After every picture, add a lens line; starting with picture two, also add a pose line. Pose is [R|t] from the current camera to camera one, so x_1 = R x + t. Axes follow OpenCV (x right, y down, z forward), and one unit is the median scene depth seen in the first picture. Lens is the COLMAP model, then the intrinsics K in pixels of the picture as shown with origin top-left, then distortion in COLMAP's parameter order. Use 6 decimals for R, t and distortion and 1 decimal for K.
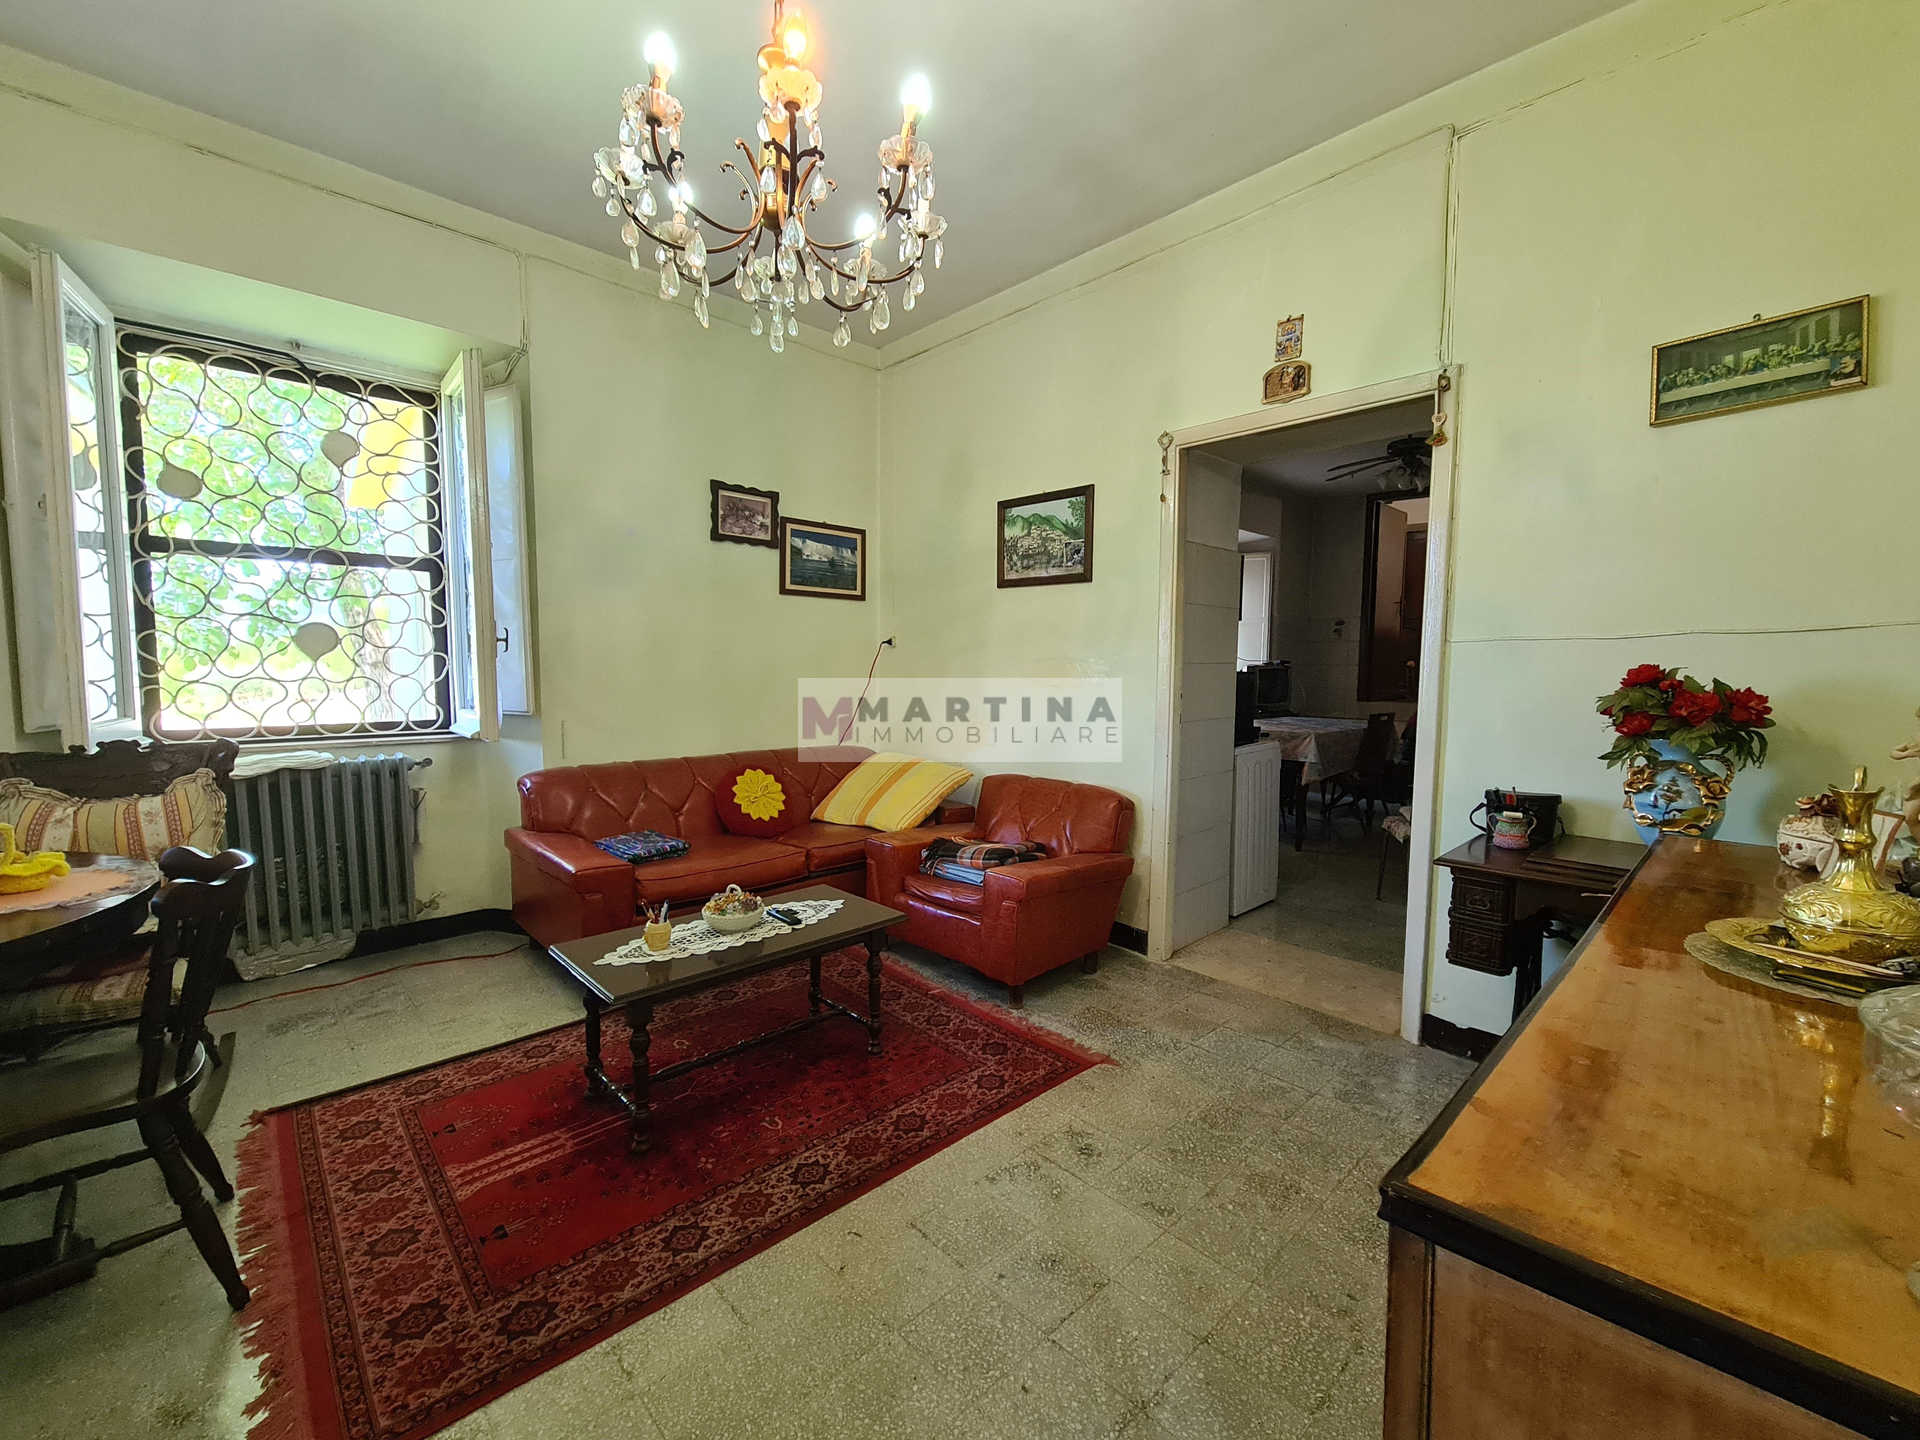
lens RADIAL K [[785.4, 0, 958.6], [0, 785.4, 719.9], [0, 0, 1]] dist [0.003418, 0.000068]
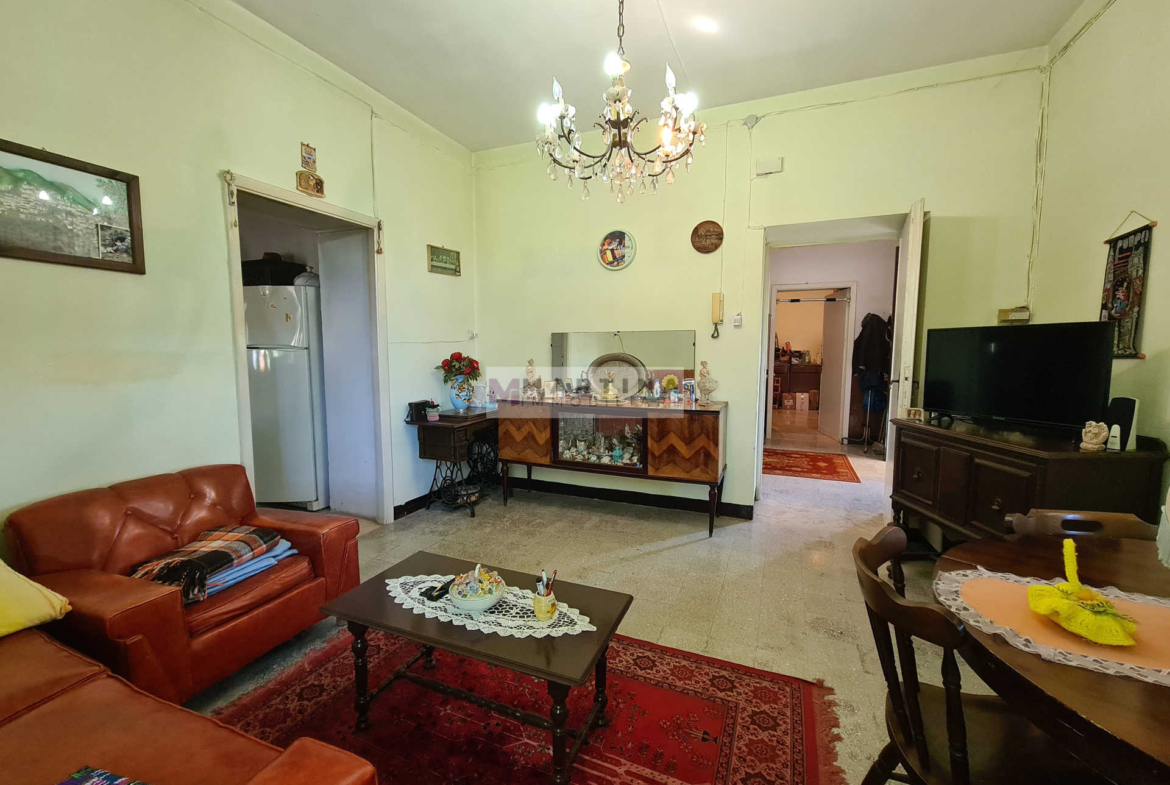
lens RADIAL K [[478.7, 0, 579.3], [0, 478.7, 390.2], [0, 0, 1]] dist [0.000205, 0.000002]
pose [[-0.391889, -0.088970, 0.915700, -1.017331], [0.061251, 0.990582, 0.122458, -0.114154], [-0.917971, 0.104078, -0.382749, 1.202593]]
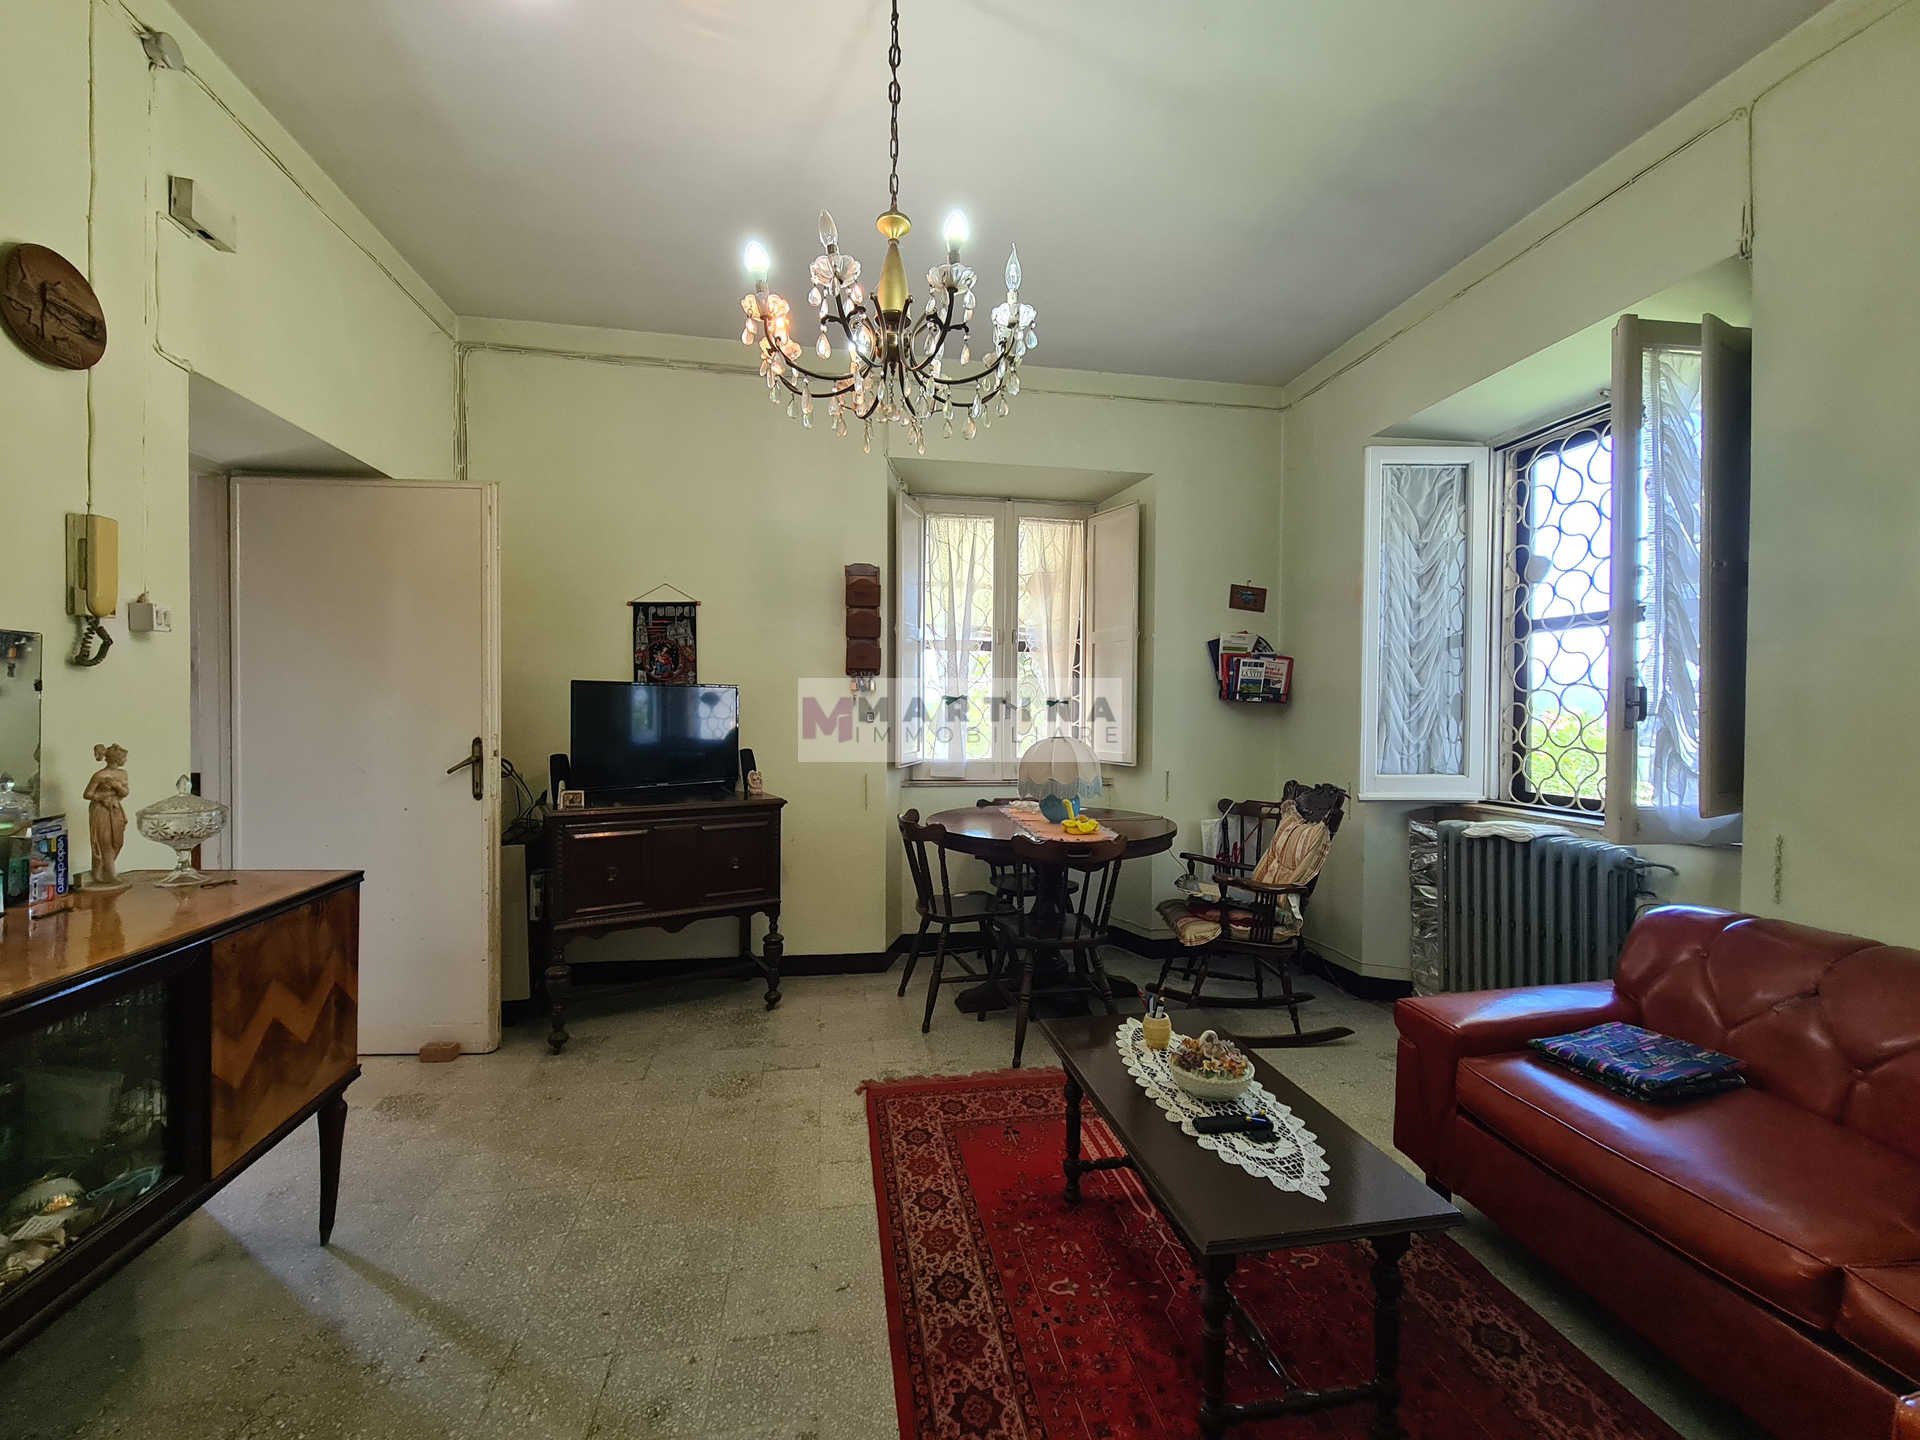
lens RADIAL K [[785.4, 0, 952.9], [0, 785.4, 720.5], [0, 0, 1]] dist [0.003418, 0.000068]
pose [[-0.557806, -0.004578, -0.829958, 0.510541], [-0.073325, 0.996347, 0.043785, -0.106187], [0.826726, 0.085280, -0.556104, 1.298283]]
